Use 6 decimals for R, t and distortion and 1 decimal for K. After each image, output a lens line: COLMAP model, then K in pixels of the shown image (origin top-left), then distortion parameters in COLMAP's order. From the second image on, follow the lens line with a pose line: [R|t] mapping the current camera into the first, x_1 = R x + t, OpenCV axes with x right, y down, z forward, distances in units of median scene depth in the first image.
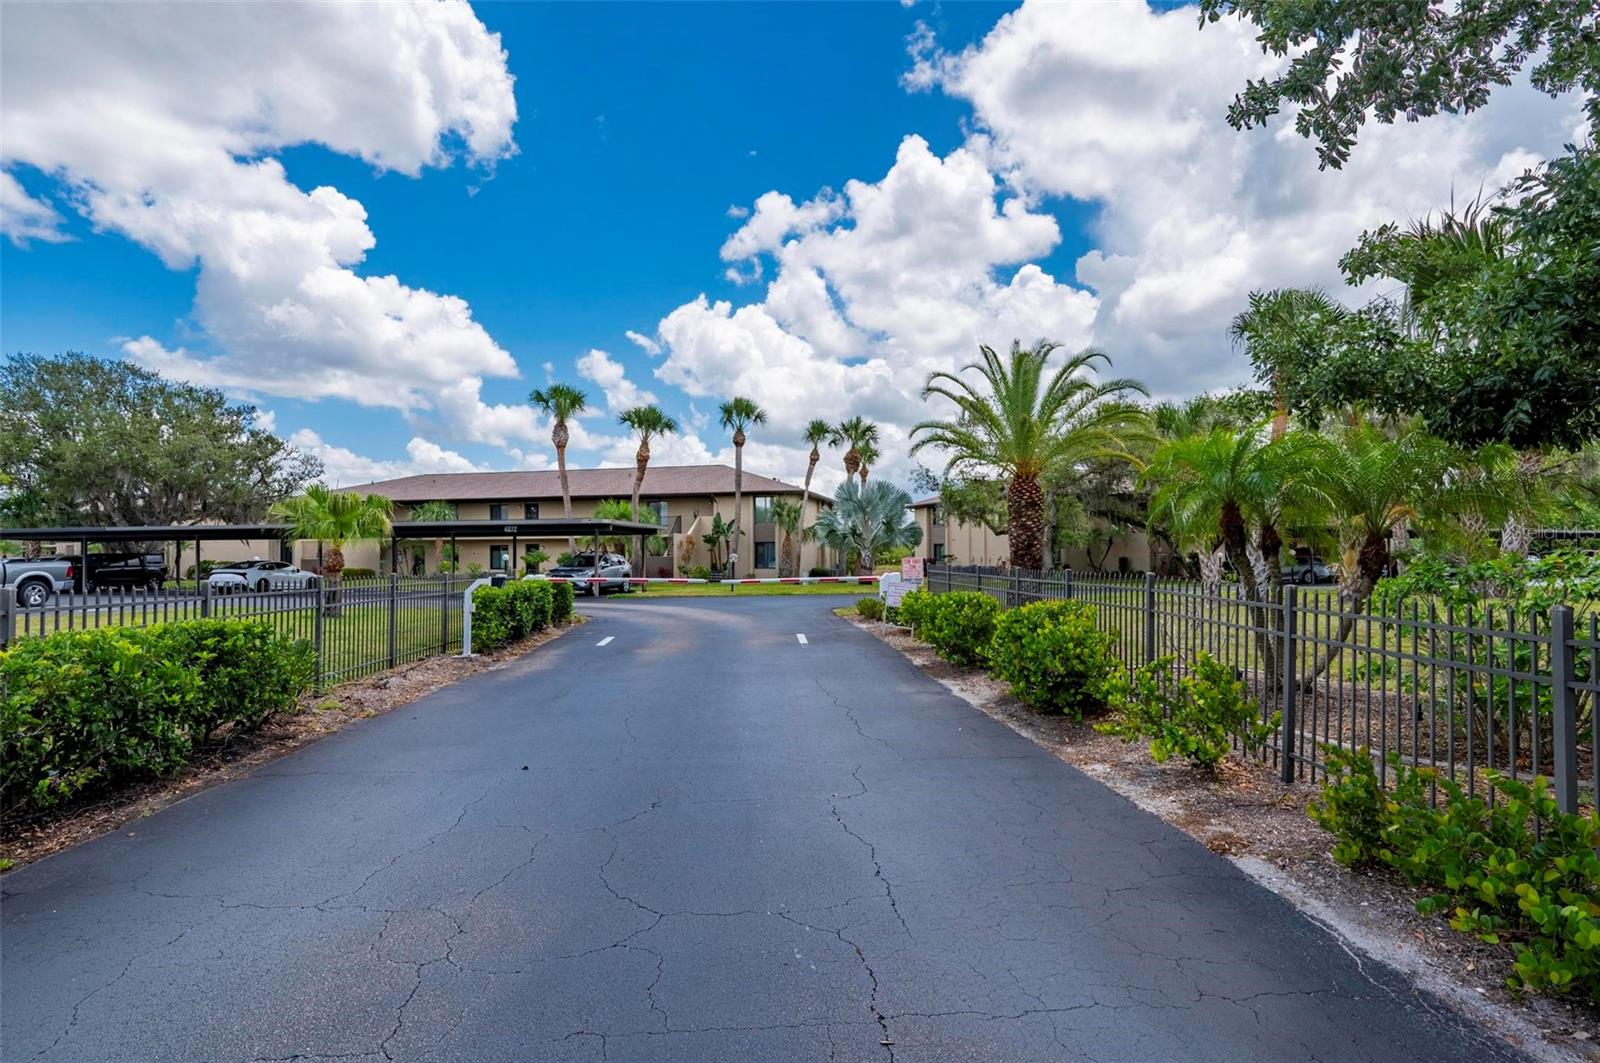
lens RADIAL K [[812.0, 0, 797.5], [0, 812.0, 544.7], [0, 0, 1]] dist [-0.001396, 0.000494]
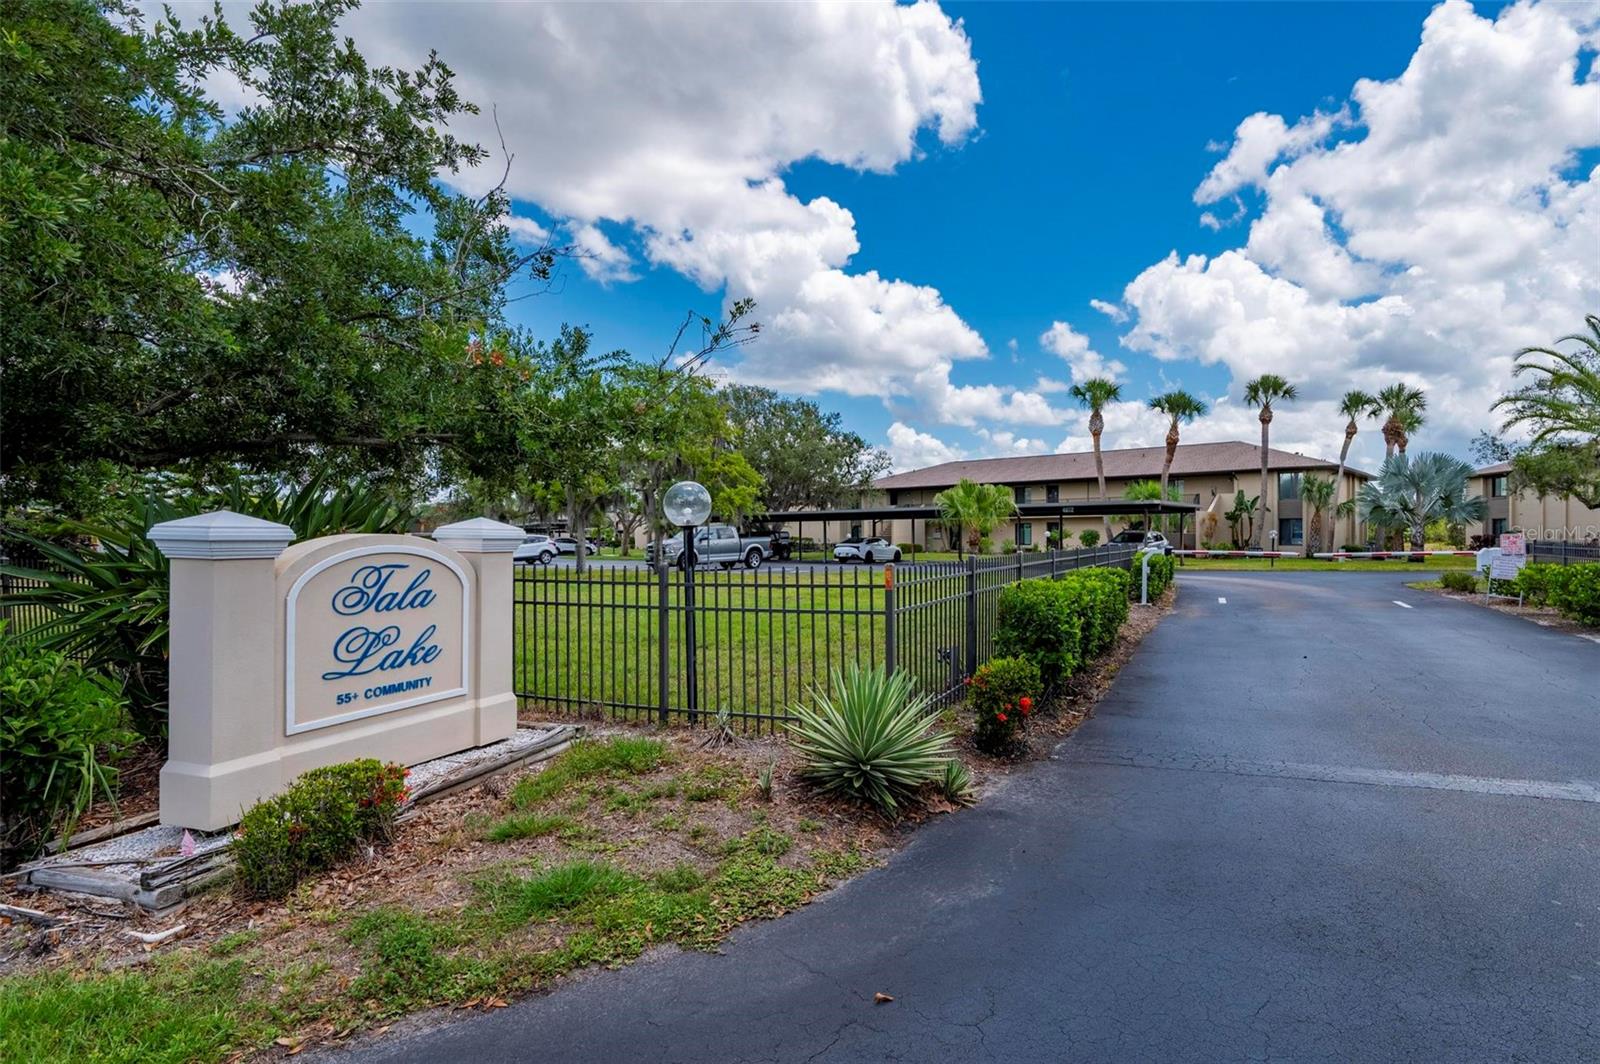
lens RADIAL K [[908.7, 0, 799.9], [0, 908.7, 578.0], [0, 0, 1]] dist [0.002687, 0.000548]
pose [[0.905187, 0.020357, -0.424525, -0.069243], [0.007445, 0.997940, 0.063728, -0.003796], [0.424948, -0.060847, 0.903171, -0.168717]]
